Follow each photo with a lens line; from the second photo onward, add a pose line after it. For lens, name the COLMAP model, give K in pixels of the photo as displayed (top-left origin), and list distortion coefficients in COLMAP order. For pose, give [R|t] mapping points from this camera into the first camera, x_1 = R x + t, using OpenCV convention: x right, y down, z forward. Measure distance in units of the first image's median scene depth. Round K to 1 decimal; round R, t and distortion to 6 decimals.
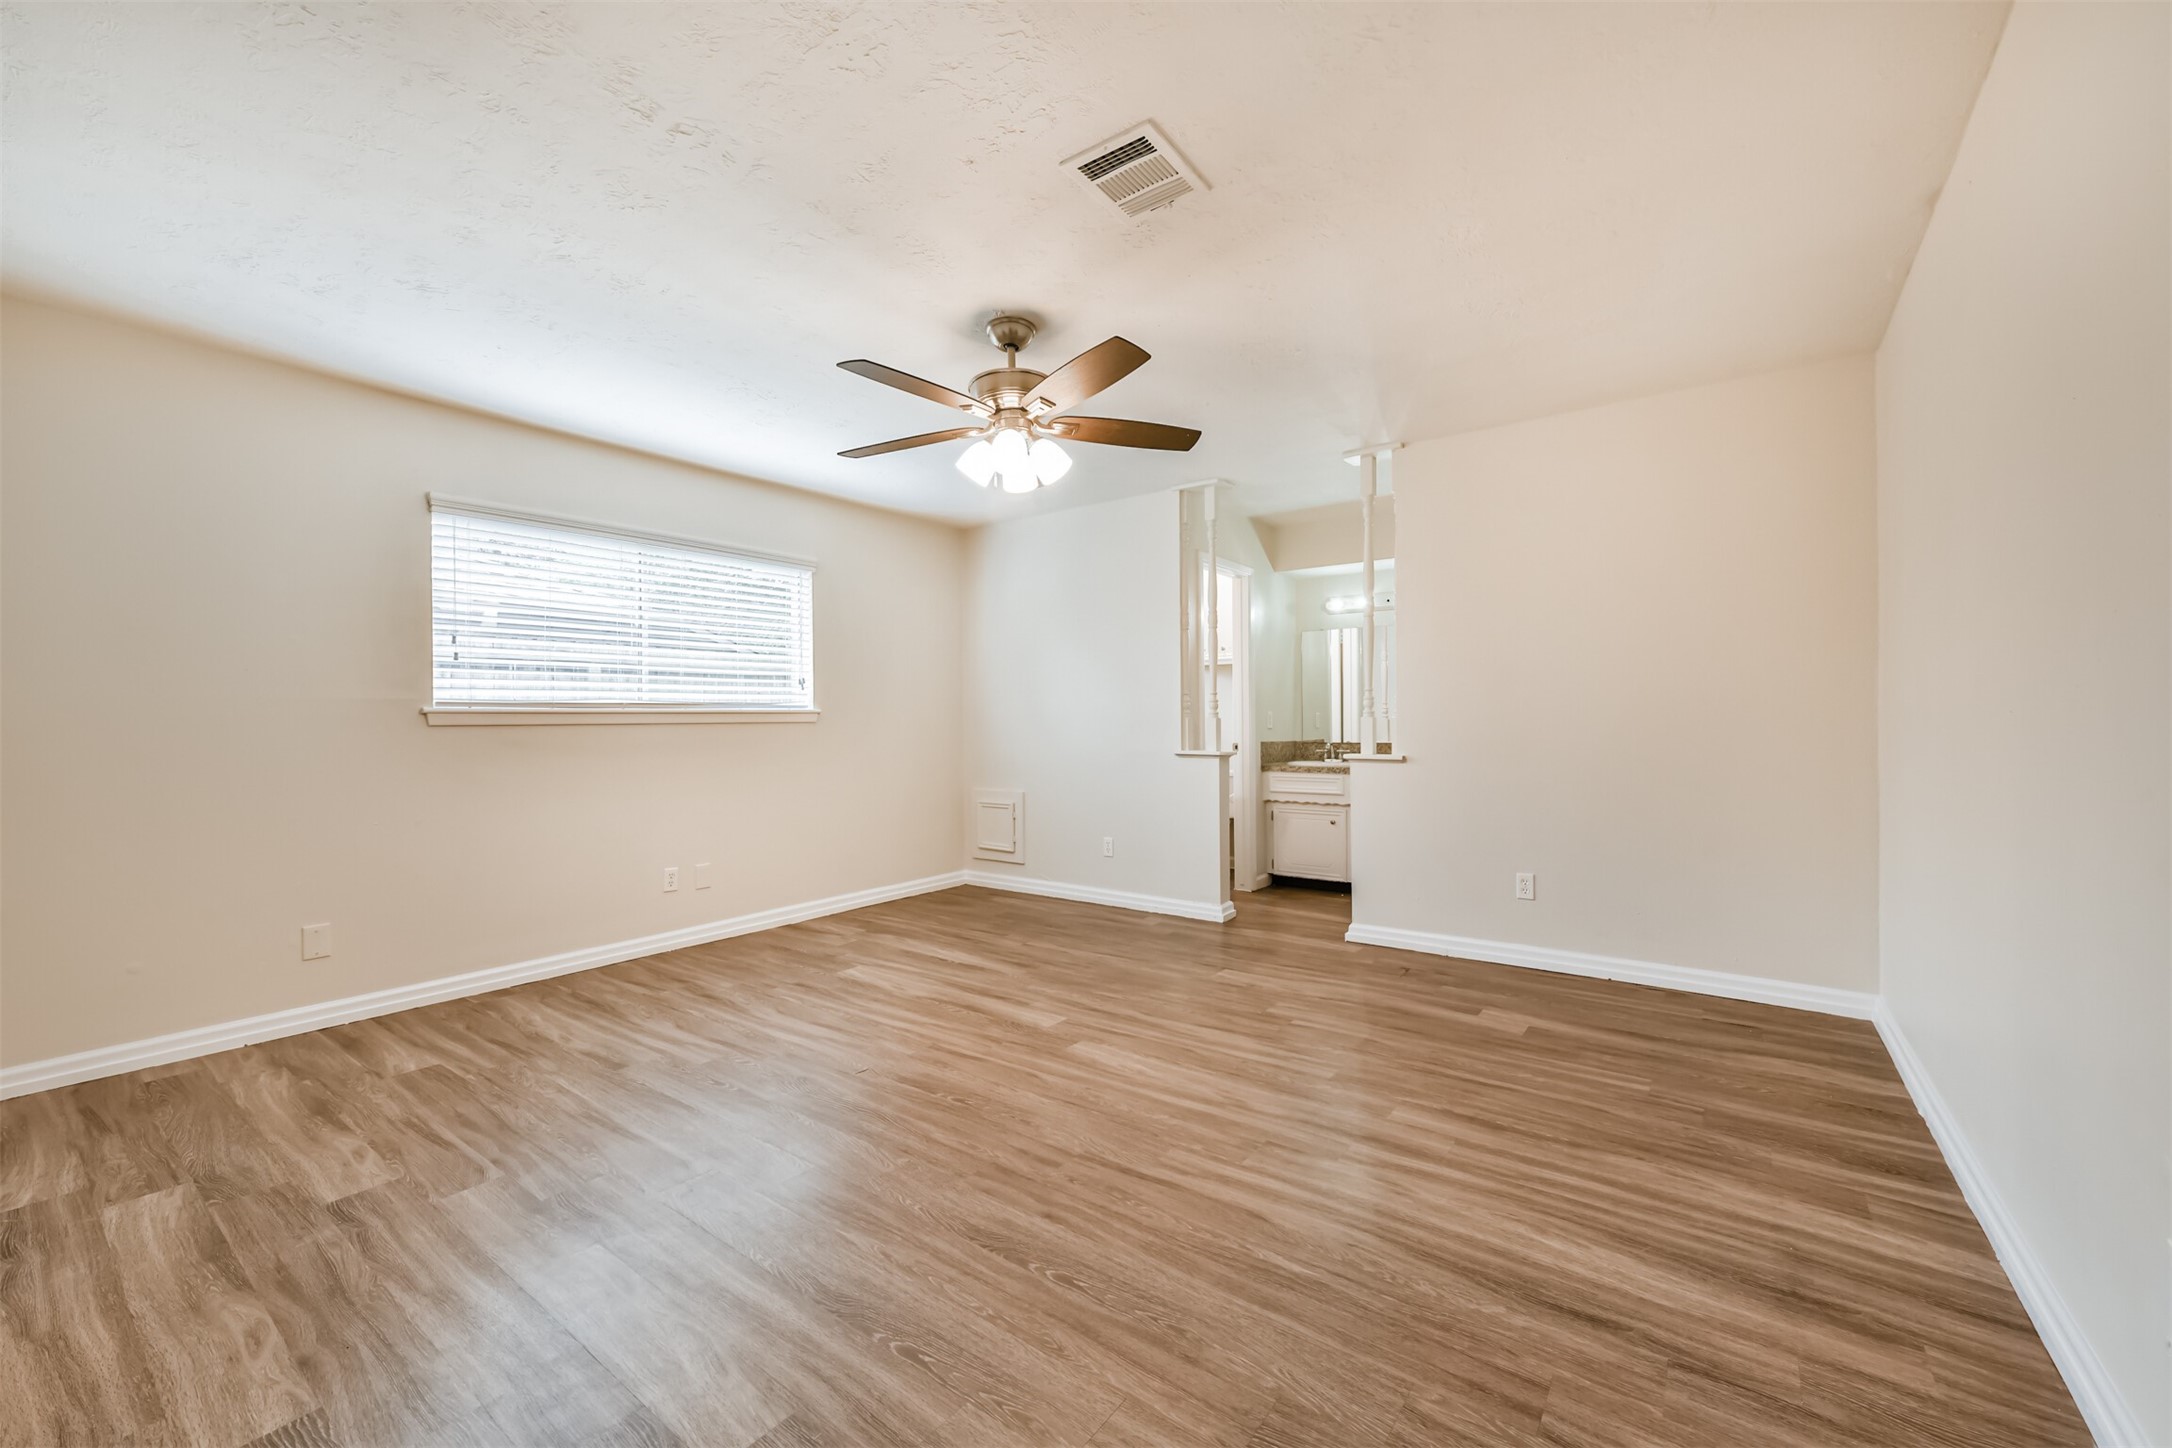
lens RADIAL K [[849.9, 0, 1090.8], [0, 849.9, 736.3], [0, 0, 1]] dist [-0.000041, -0.000143]
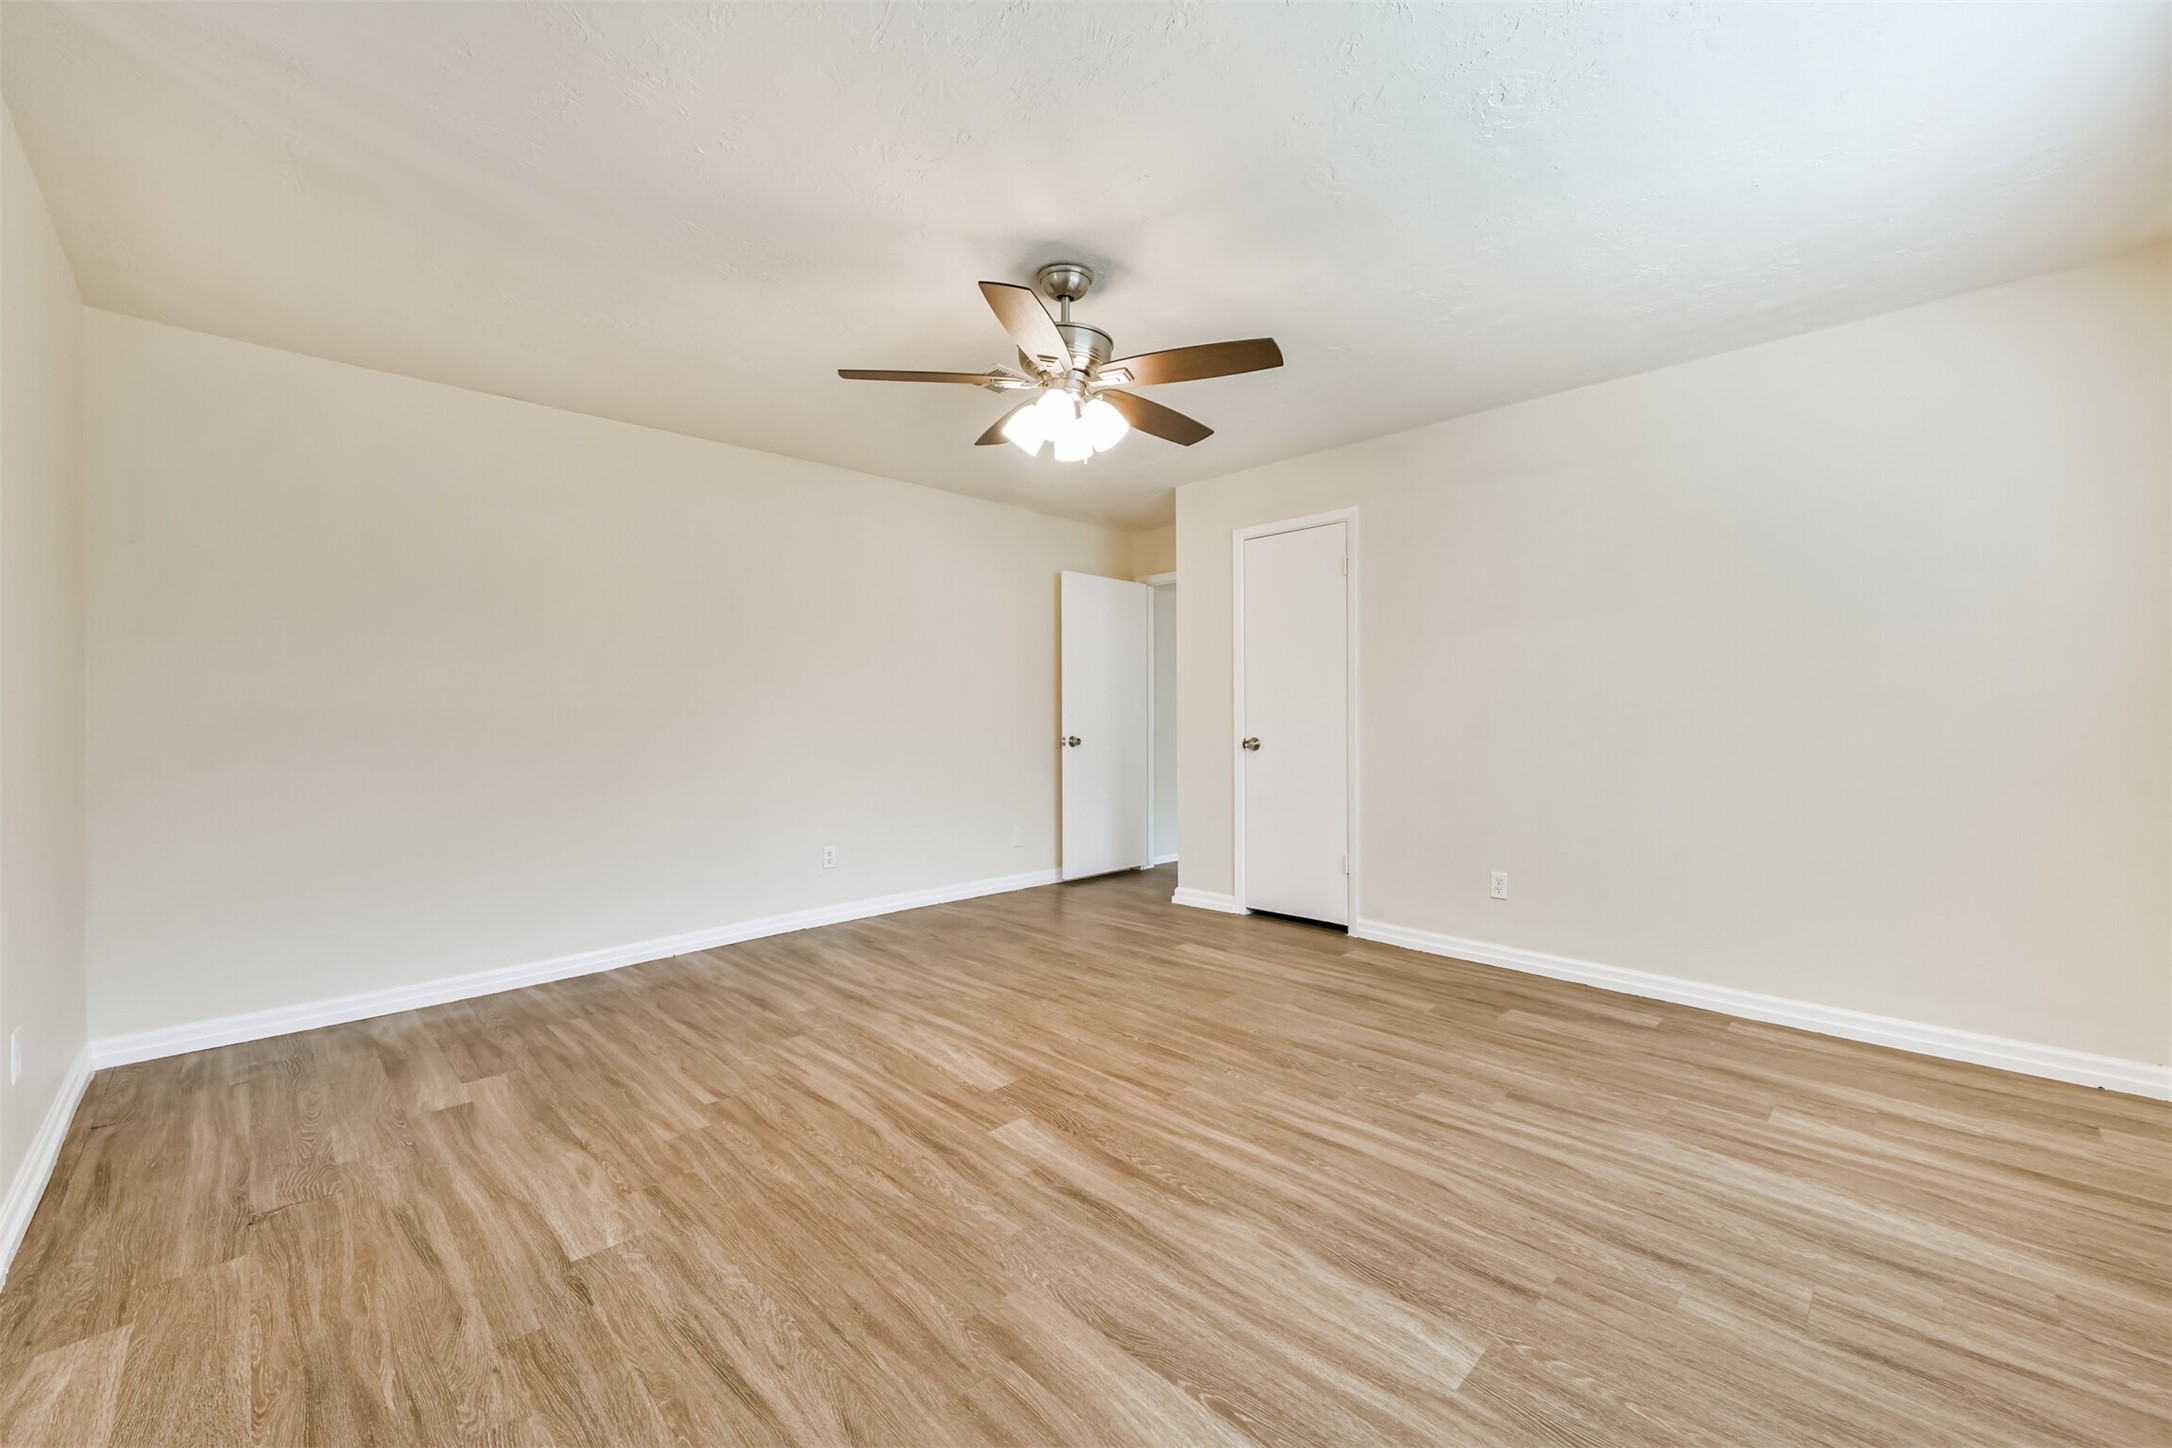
lens RADIAL K [[849.9, 0, 1090.8], [0, 849.9, 736.3], [0, 0, 1]] dist [-0.000041, -0.000143]
pose [[-0.989312, 0.010704, 0.145421, -0.244681], [0.014585, 0.999565, 0.025648, -0.015205], [-0.145084, 0.027495, -0.989037, 1.885579]]
